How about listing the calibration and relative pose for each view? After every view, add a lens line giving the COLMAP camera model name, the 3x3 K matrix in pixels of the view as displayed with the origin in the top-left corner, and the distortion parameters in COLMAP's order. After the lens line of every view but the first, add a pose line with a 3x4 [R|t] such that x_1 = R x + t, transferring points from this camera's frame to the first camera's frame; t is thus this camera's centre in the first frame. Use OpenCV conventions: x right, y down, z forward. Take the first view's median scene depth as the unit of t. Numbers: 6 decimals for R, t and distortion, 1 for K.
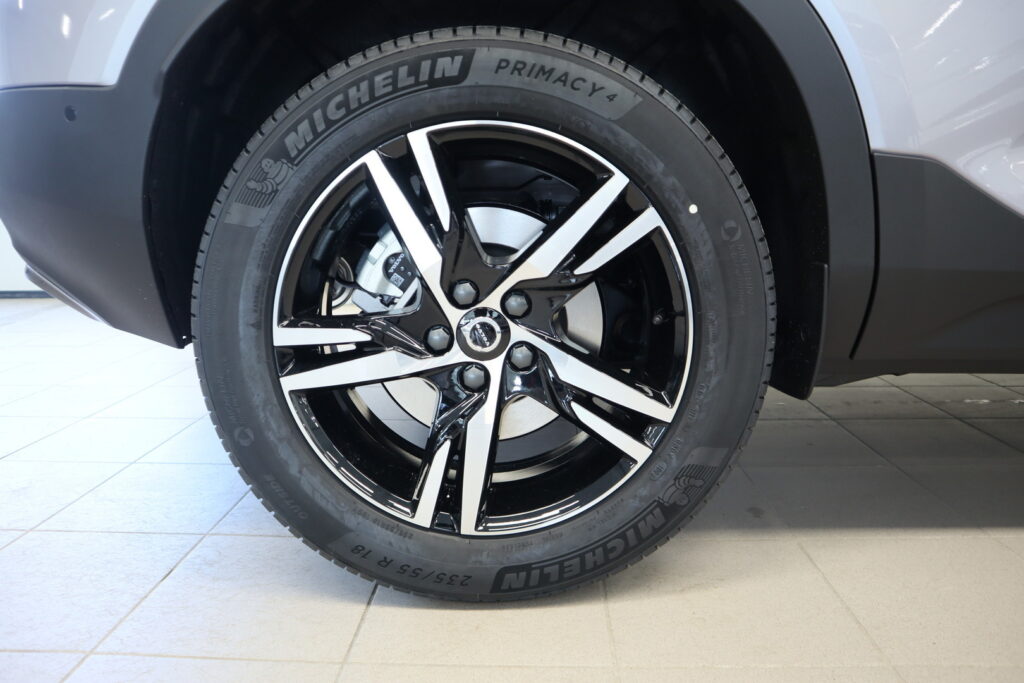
lens RADIAL K [[715.7, 0, 515.0], [0, 715.7, 334.0], [0, 0, 1]] dist [-0.083205, 0.040861]
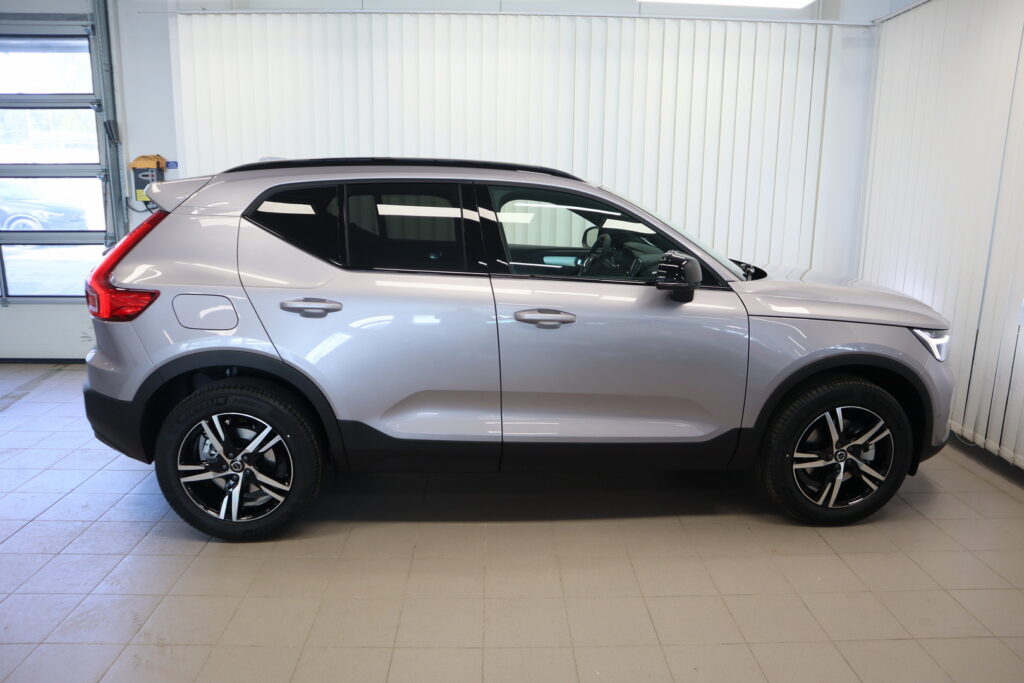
lens RADIAL K [[762.2, 0, 510.0], [0, 762.2, 338.0], [0, 0, 1]] dist [-0.066569, 0.026409]
pose [[0.999124, 0.003767, 0.041685, 1.172792], [-0.005302, 0.999310, 0.036759, -0.794377], [-0.041517, -0.036948, 0.998454, -2.834435]]
